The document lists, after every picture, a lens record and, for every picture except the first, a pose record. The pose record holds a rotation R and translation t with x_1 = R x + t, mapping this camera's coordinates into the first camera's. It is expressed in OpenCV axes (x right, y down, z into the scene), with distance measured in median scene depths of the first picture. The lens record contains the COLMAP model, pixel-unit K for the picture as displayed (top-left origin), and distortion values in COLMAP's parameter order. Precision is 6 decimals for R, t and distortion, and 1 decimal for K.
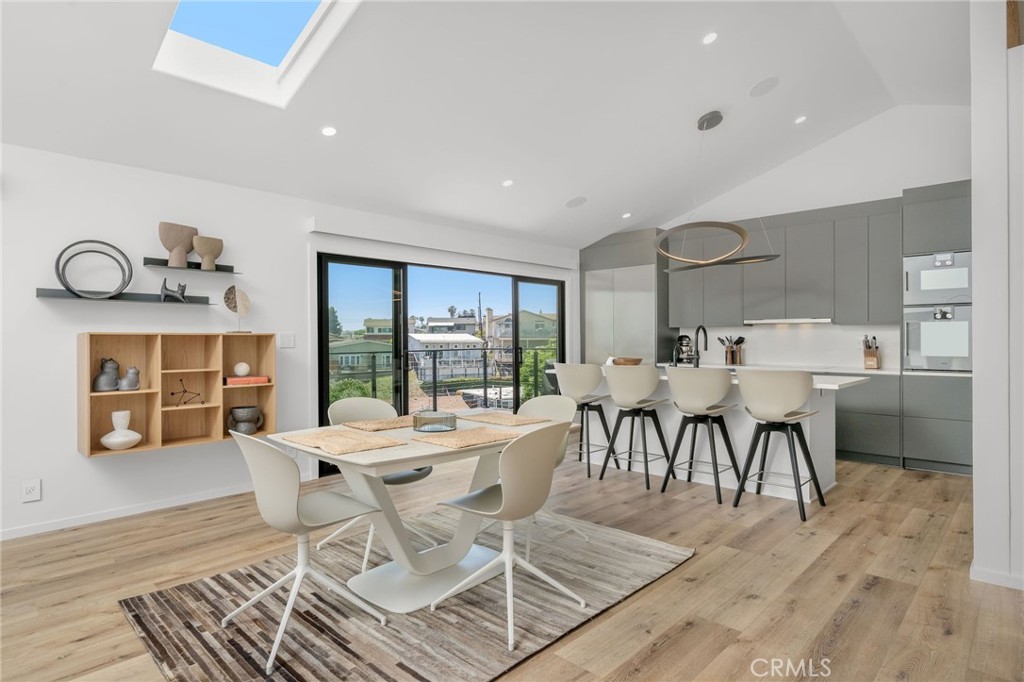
lens RADIAL K [[550.0, 0, 511.2], [0, 550.0, 337.1], [0, 0, 1]] dist [-0.003165, -0.001402]
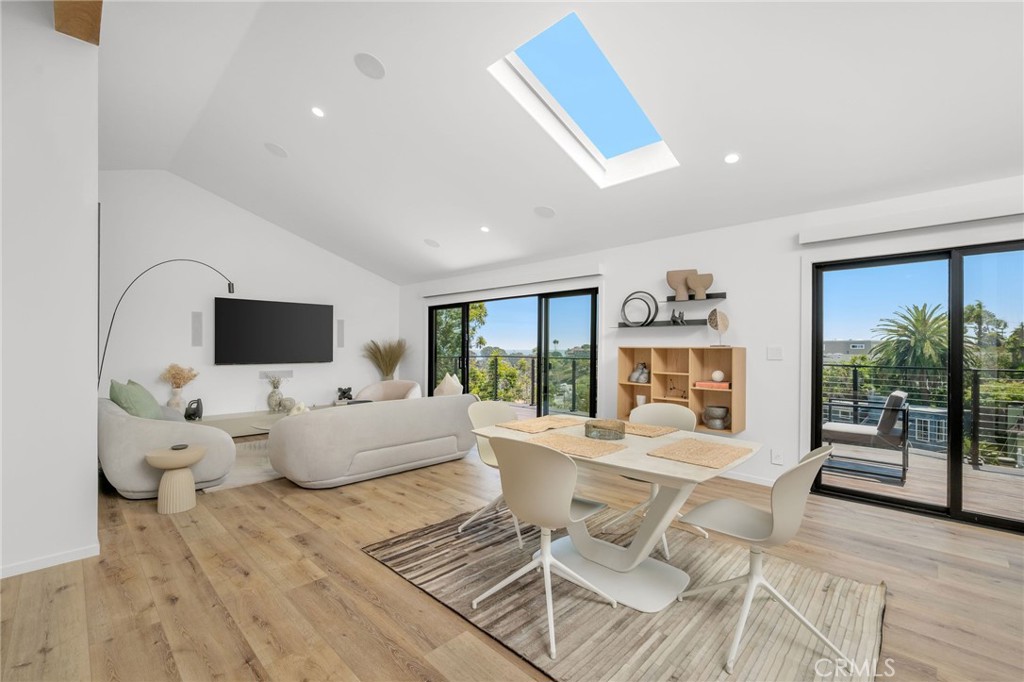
lens RADIAL K [[432.1, 0, 513.6], [0, 432.1, 344.1], [0, 0, 1]] dist [0.001206, -0.000499]
pose [[-0.004673, -0.005390, -0.999975, 0.483103], [0.001059, 0.999985, -0.005395, -0.008318], [0.999989, -0.001084, -0.004667, 0.542900]]
